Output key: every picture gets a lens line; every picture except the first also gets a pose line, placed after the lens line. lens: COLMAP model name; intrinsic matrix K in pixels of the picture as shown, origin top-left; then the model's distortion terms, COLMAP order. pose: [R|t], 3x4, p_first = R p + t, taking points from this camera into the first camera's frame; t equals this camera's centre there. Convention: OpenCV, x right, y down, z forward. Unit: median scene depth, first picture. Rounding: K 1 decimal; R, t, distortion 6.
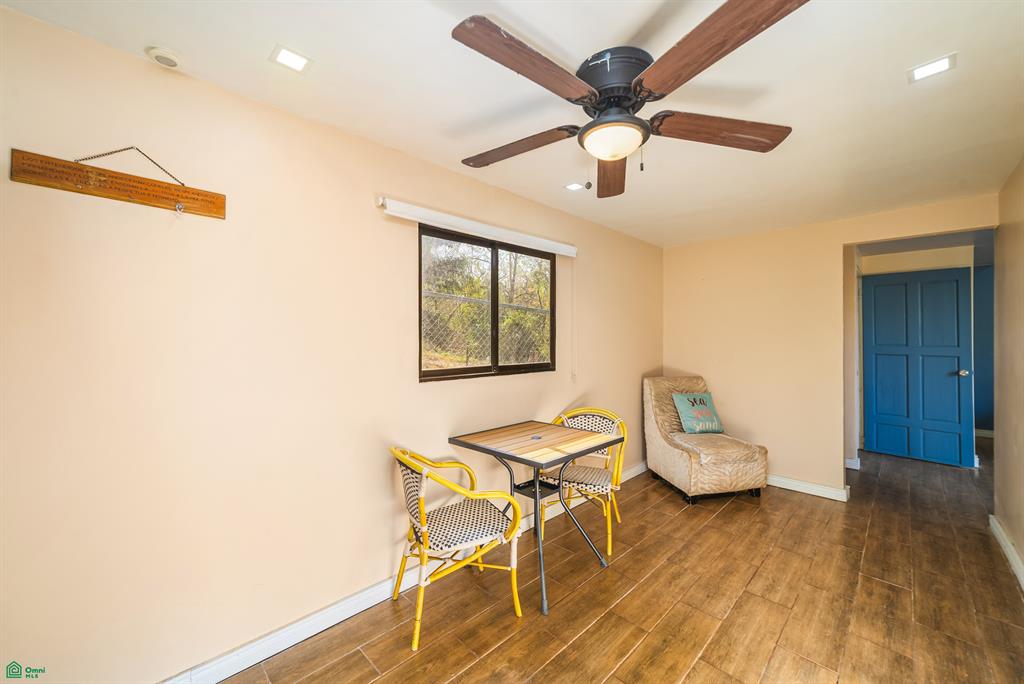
lens RADIAL K [[390.4, 0, 512.0], [0, 390.4, 342.0], [0, 0, 1]] dist [0.000168, 0.000223]
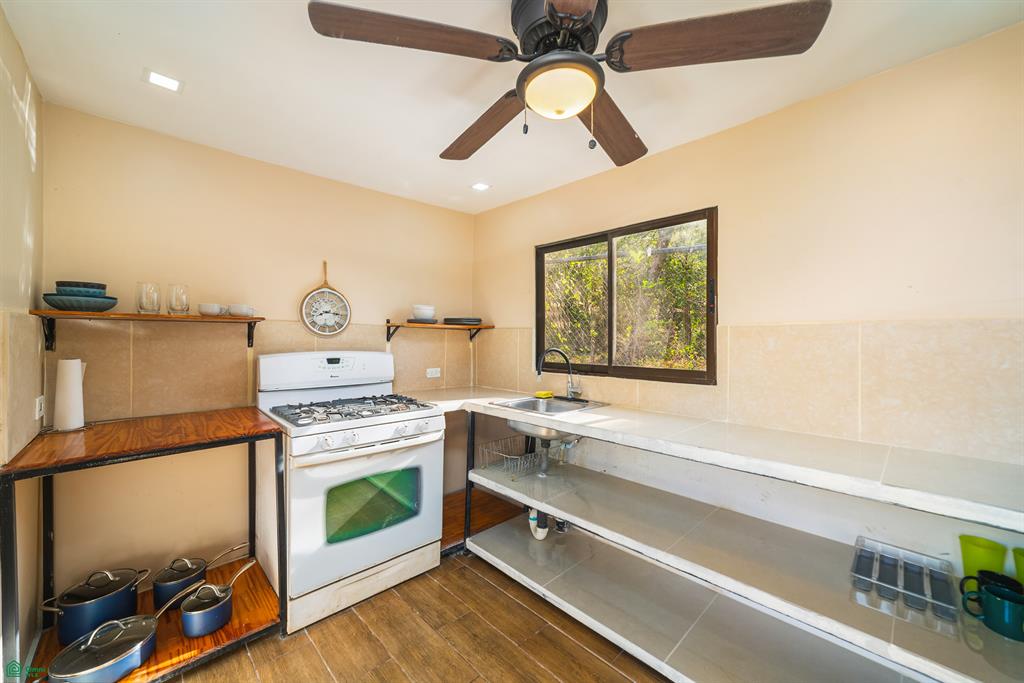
lens RADIAL K [[390.7, 0, 513.1], [0, 390.7, 338.9], [0, 0, 1]] dist [0.000639, 0.000094]
pose [[0.001709, 0.002010, -0.999997, 1.276572], [0.004923, 0.999986, 0.002019, -0.008152], [0.999986, -0.004927, 0.001699, 1.150493]]
